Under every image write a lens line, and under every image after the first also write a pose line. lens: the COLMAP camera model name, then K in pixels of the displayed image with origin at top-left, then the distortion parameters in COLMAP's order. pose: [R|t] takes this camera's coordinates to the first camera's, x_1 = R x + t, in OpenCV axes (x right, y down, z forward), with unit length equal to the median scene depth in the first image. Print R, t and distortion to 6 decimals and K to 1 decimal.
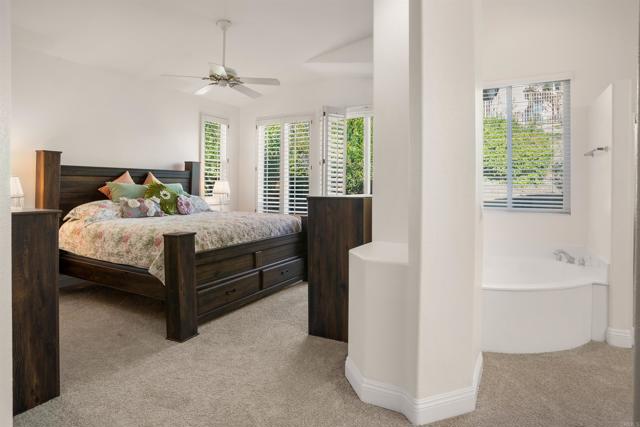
lens RADIAL K [[348.8, 0, 329.9], [0, 348.8, 191.6], [0, 0, 1]] dist [-0.040118, 0.000568]
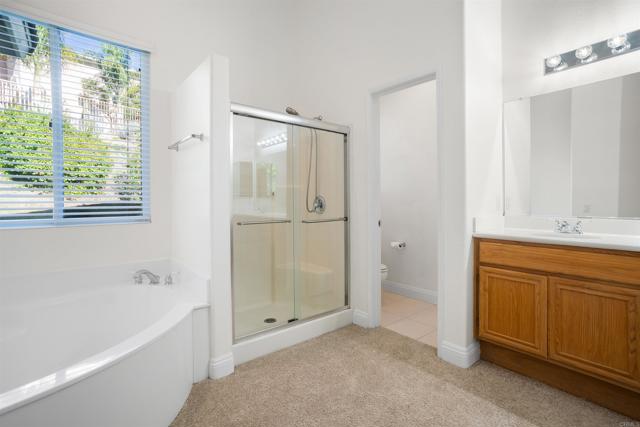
lens RADIAL K [[316.4, 0, 346.8], [0, 316.4, 201.6], [0, 0, 1]] dist [0.001800, 0.000669]
pose [[0.346946, -0.010190, 0.937830, 0.180003], [0.012938, 0.999898, 0.006078, 0.021263], [-0.937796, 0.010025, 0.347043, 0.334626]]
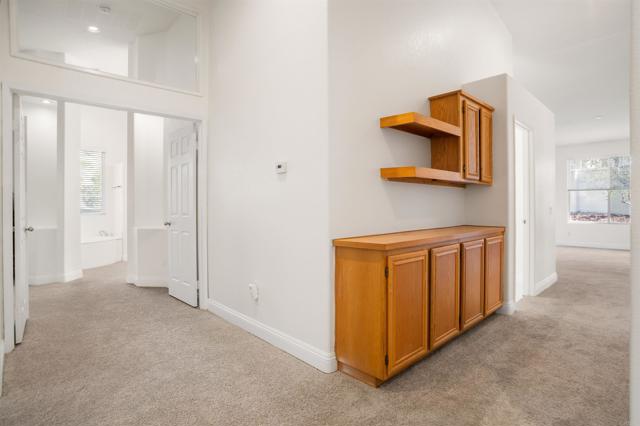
lens RADIAL K [[345.1, 0, 318.7], [0, 345.1, 206.5], [0, 0, 1]] dist [-0.000749, 0.000510]
pose [[0.363642, -0.007503, 0.931509, -0.913872], [0.010829, 0.999934, 0.003827, 0.022045], [-0.931476, 0.008696, 0.363699, -1.145032]]
